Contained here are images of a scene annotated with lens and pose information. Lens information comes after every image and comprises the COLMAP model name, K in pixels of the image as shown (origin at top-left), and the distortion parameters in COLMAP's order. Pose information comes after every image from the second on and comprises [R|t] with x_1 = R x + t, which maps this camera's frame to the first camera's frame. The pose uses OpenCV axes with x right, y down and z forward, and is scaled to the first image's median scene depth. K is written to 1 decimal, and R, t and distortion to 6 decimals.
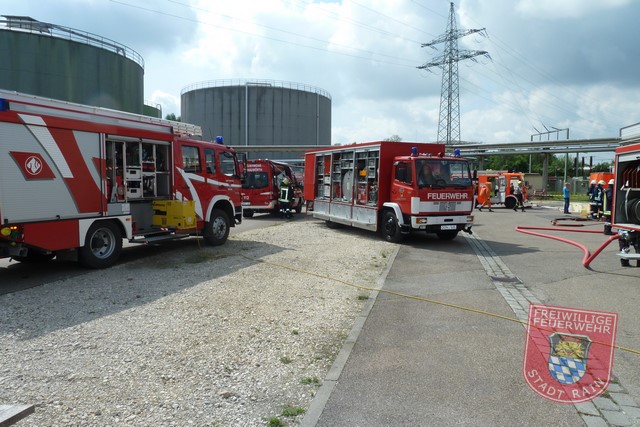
lens RADIAL K [[461.5, 0, 322.0], [0, 461.5, 213.1], [0, 0, 1]] dist [-0.027920, -0.004877]
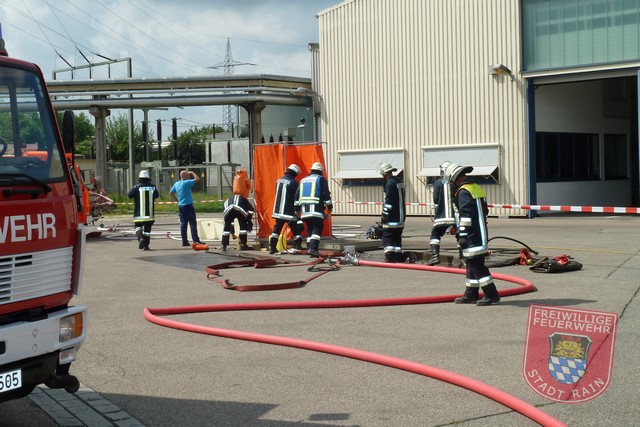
lens RADIAL K [[1009.8, 0, 314.1], [0, 1009.8, 209.5], [0, 0, 1]] dist [-0.018973, 0.000000]
pose [[0.765899, -0.044035, 0.641451, 0.080151], [0.068329, 0.997577, -0.013104, -0.023866], [-0.639319, 0.053866, 0.767052, 0.436096]]
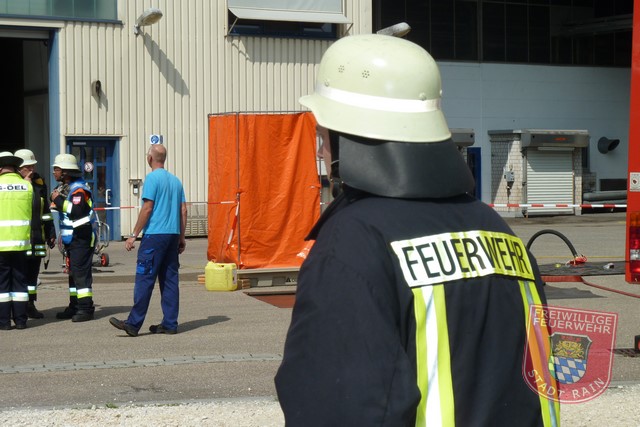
lens RADIAL K [[1574.7, 0, 325.0], [0, 1574.7, 212.5], [0, 0, 1]] dist [0.096303, 0.000000]
pose [[-0.451135, -0.027261, 0.892039, -0.298051], [0.058955, 0.996440, 0.060267, -0.143002], [-0.890506, 0.079778, -0.447922, 2.244954]]
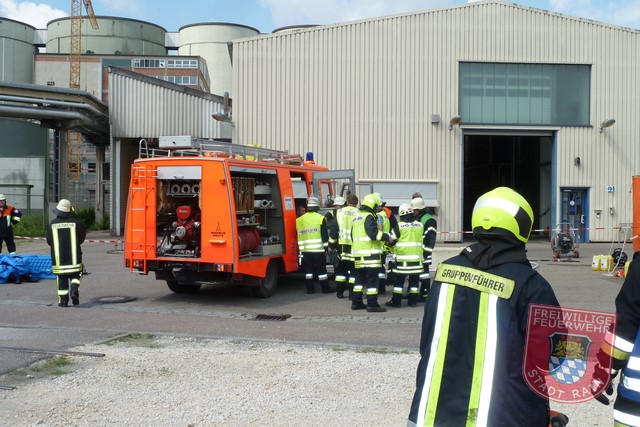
lens RADIAL K [[752.3, 0, 320.5], [0, 752.3, 211.7], [0, 0, 1]] dist [-0.014711, 0.000000]
pose [[0.017826, -0.020255, 0.999636, -0.163815], [0.055719, 0.998261, 0.019233, -0.145168], [-0.998287, 0.055356, 0.018923, 2.168847]]
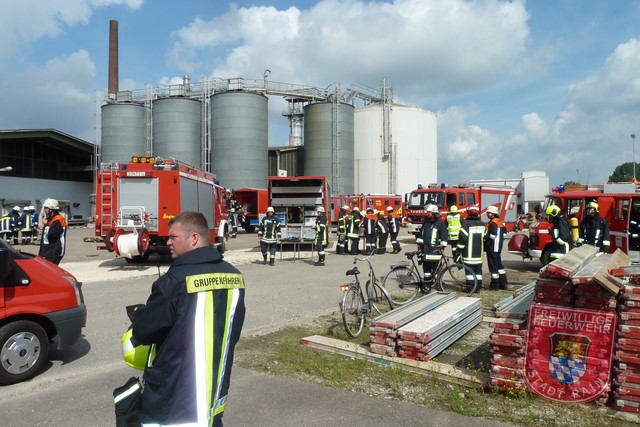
lens RADIAL K [[487.9, 0, 318.6], [0, 487.9, 212.2], [0, 0, 1]] dist [-0.022135, 0.000979]
pose [[-0.898590, -0.005884, 0.438749, -0.624224], [0.022918, 0.997916, 0.060320, -0.166964], [-0.438190, 0.064258, -0.896583, 2.533434]]
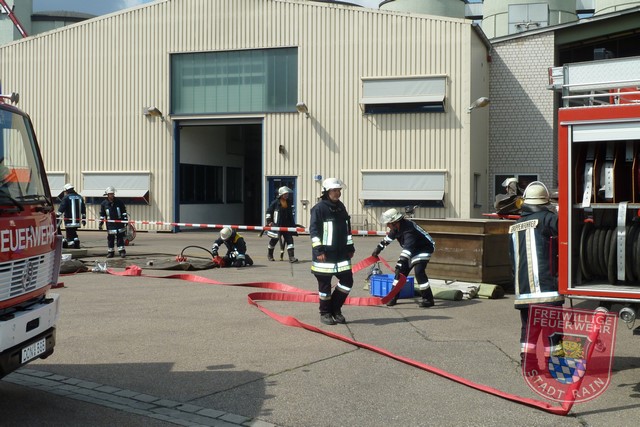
lens RADIAL K [[865.3, 0, 340.4], [0, 865.3, 198.6], [0, 0, 1]] dist [-0.022717, 0.000000]
pose [[0.405429, -0.008165, 0.914090, -0.097026], [0.054614, 0.998390, -0.015305, -0.034245], [-0.912493, 0.056127, 0.405223, 0.467117]]
